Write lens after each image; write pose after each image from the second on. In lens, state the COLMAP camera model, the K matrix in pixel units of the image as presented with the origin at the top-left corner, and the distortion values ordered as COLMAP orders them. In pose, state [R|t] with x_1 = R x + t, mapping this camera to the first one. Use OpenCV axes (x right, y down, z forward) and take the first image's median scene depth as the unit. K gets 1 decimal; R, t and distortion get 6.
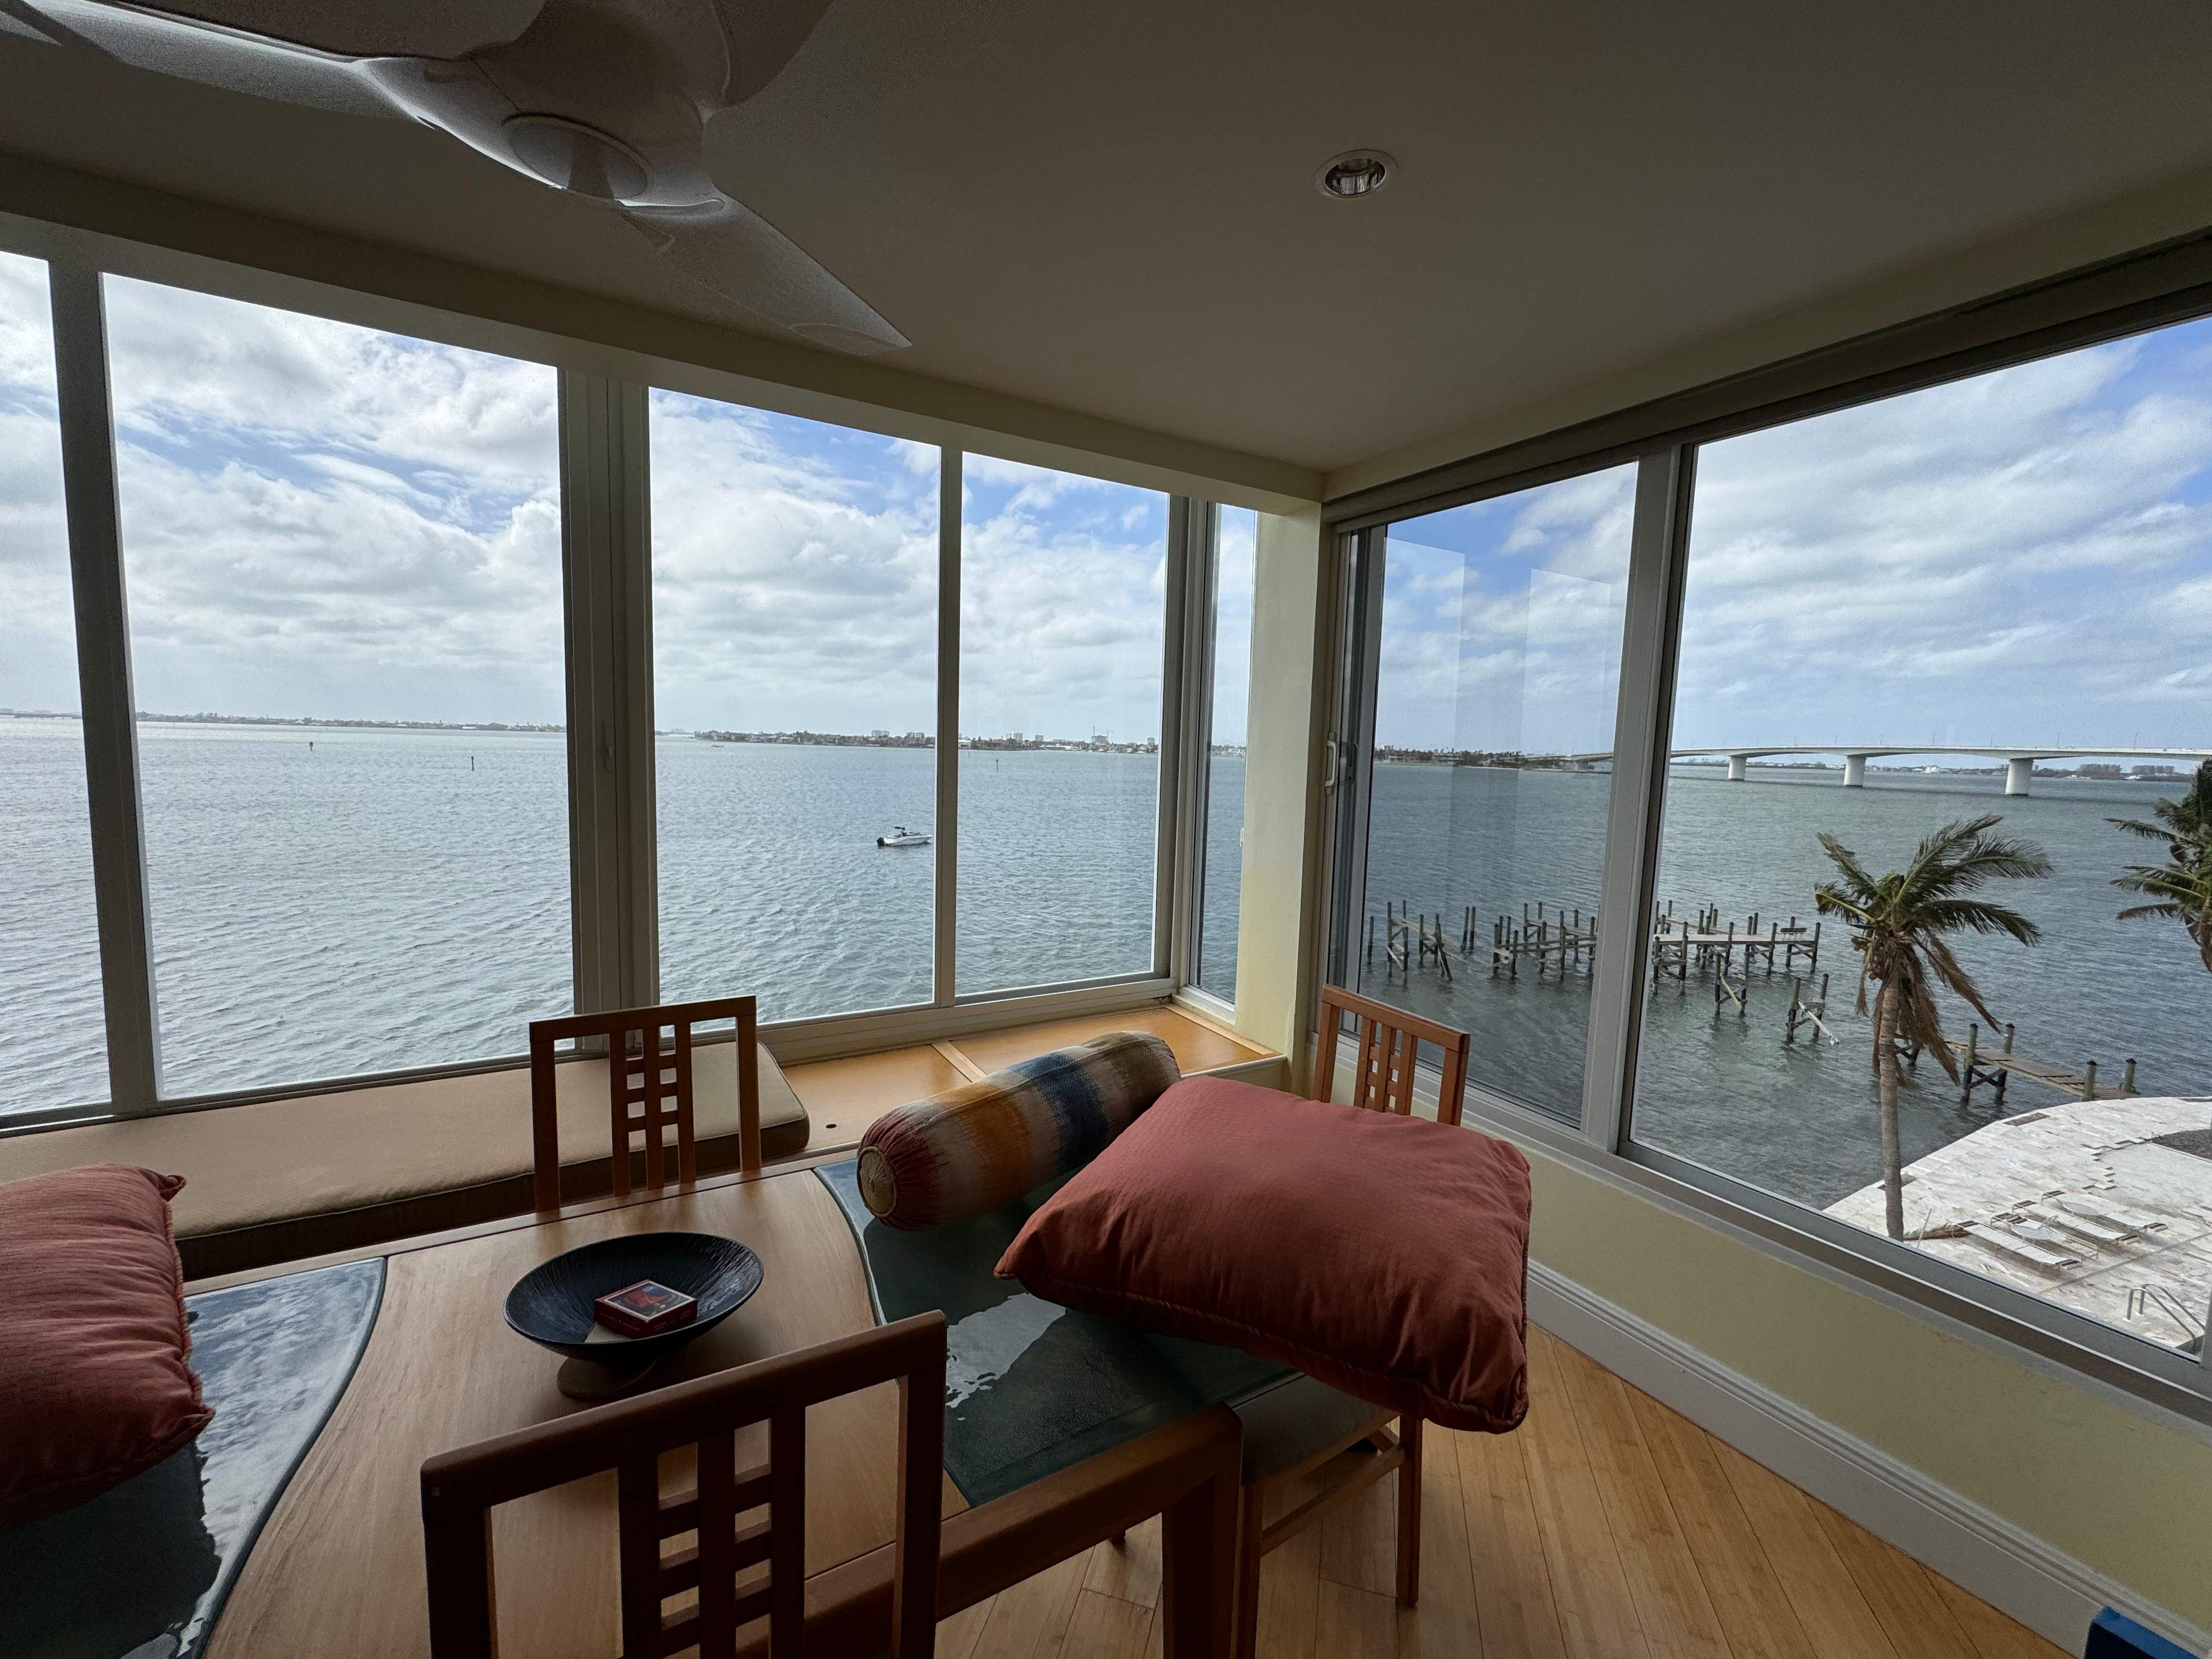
lens RADIAL K [[889.4, 0, 1114.7], [0, 889.4, 814.9], [0, 0, 1]] dist [-0.016355, 0.007675]
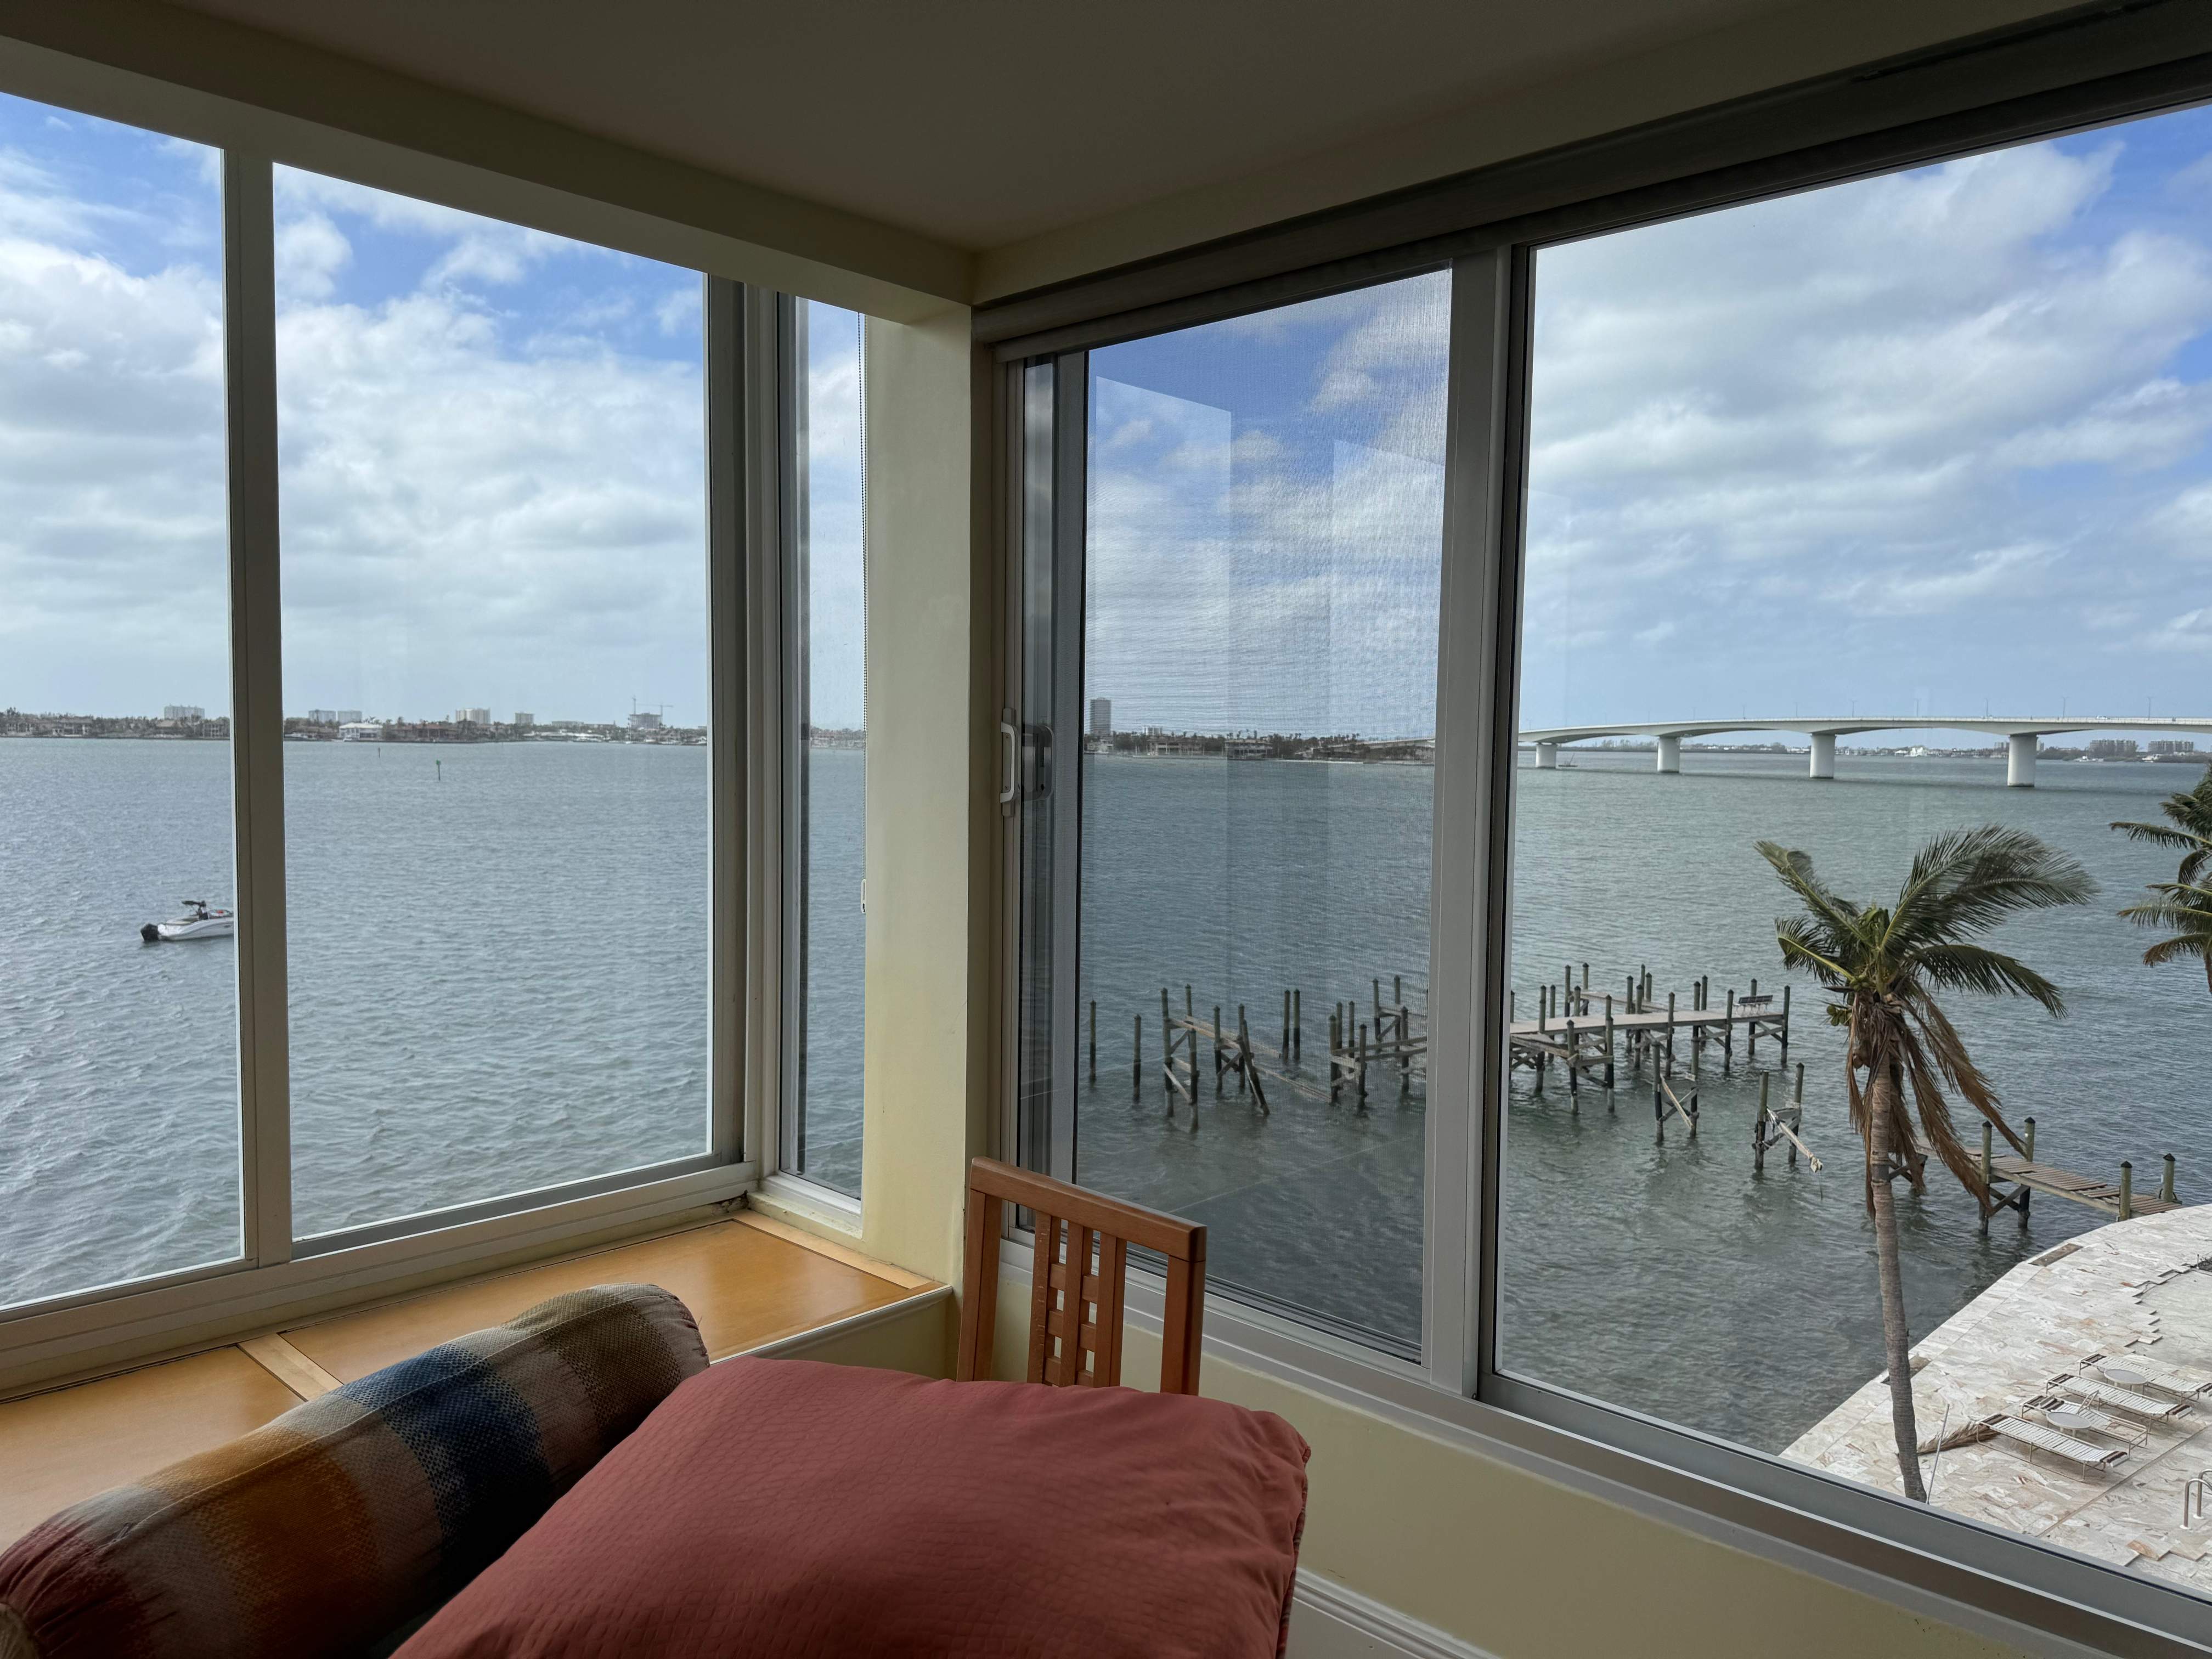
lens RADIAL K [[1513.1, 0, 1229.6], [0, 1513.1, 792.7], [0, 0, 1]] dist [0.005749, 0.001294]
pose [[0.961151, -0.025010, 0.274888, 0.103126], [0.033189, 0.999133, -0.025145, -0.008697], [-0.274021, 0.033292, 0.961147, 0.026613]]
